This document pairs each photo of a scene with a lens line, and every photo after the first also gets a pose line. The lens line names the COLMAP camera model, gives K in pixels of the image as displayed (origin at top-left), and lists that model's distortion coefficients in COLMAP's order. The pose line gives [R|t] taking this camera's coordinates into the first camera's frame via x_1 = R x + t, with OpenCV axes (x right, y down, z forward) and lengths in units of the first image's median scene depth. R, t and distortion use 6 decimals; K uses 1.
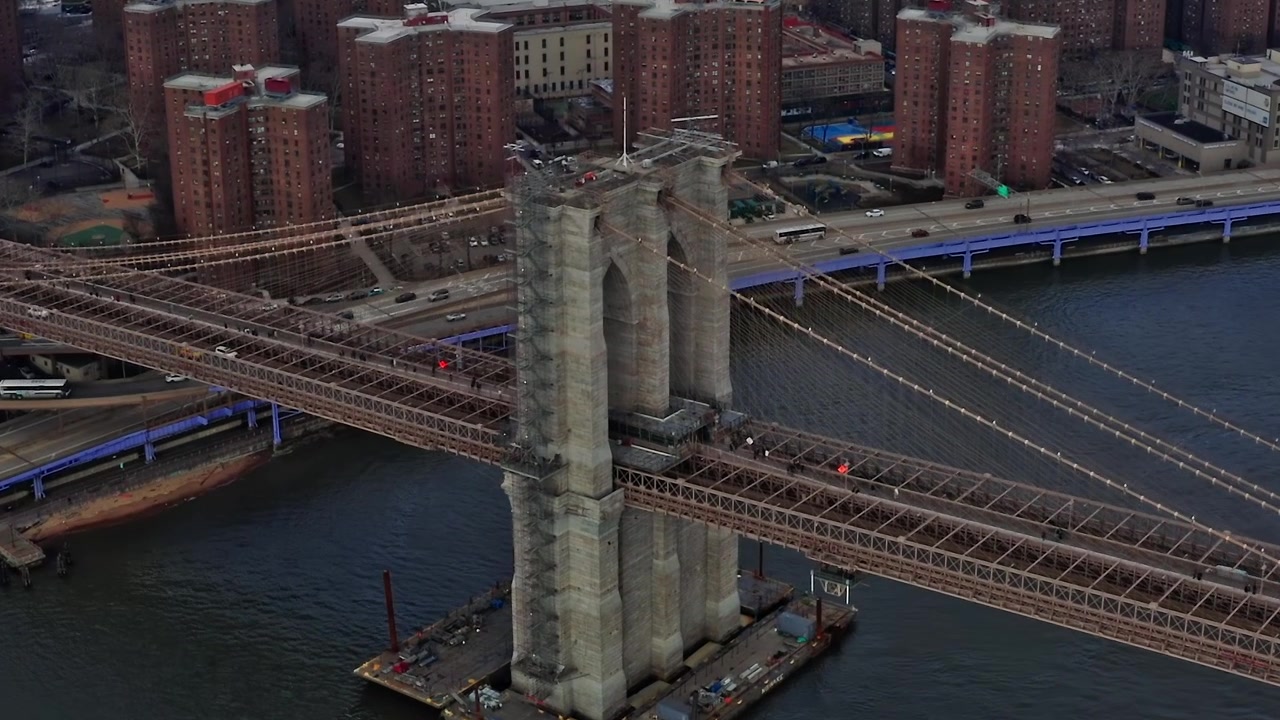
lens RADIAL K [[2052.8, 0, 640.0], [0, 2052.8, 360.0], [0, 0, 1]] dist [-0.184332, 0.038613]
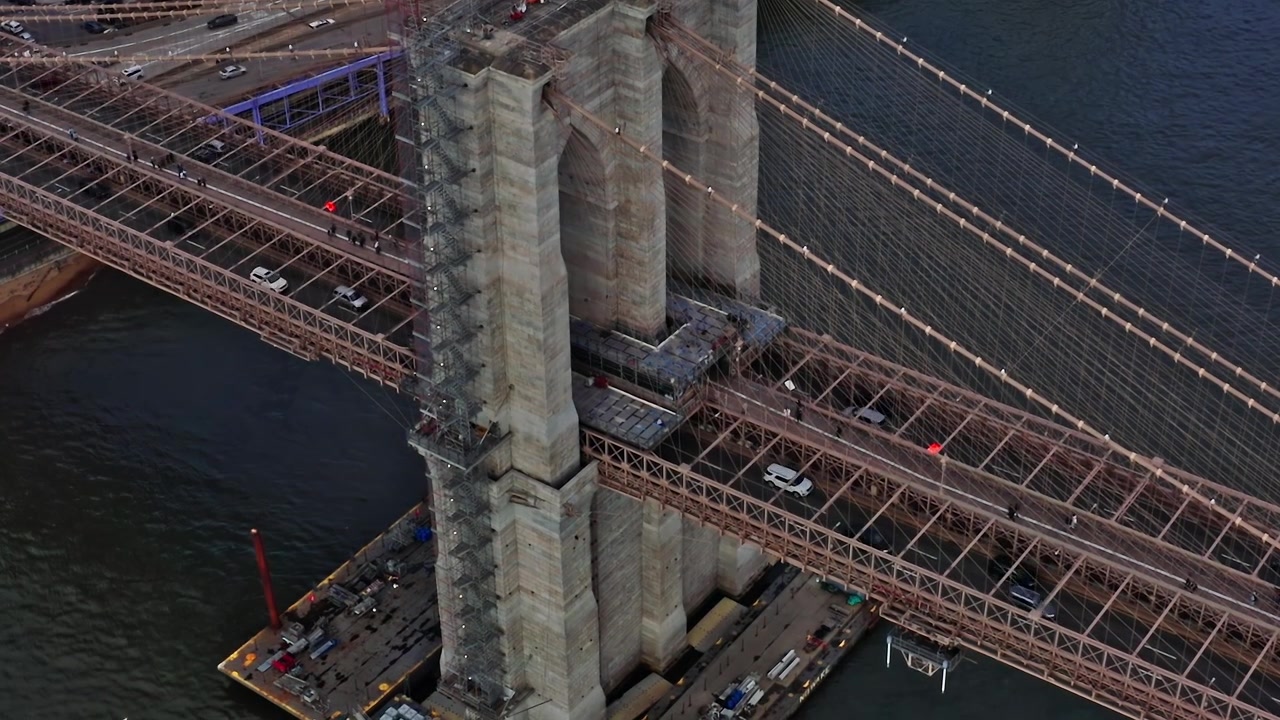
lens RADIAL K [[2052.8, 0, 640.0], [0, 2052.8, 360.0], [0, 0, 1]] dist [-0.184332, 0.038613]
pose [[0.999965, -0.007735, 0.003053, 0.003977], [0.006655, 0.964520, 0.263925, -0.140815], [-0.004986, -0.263895, 0.964538, 0.374236]]
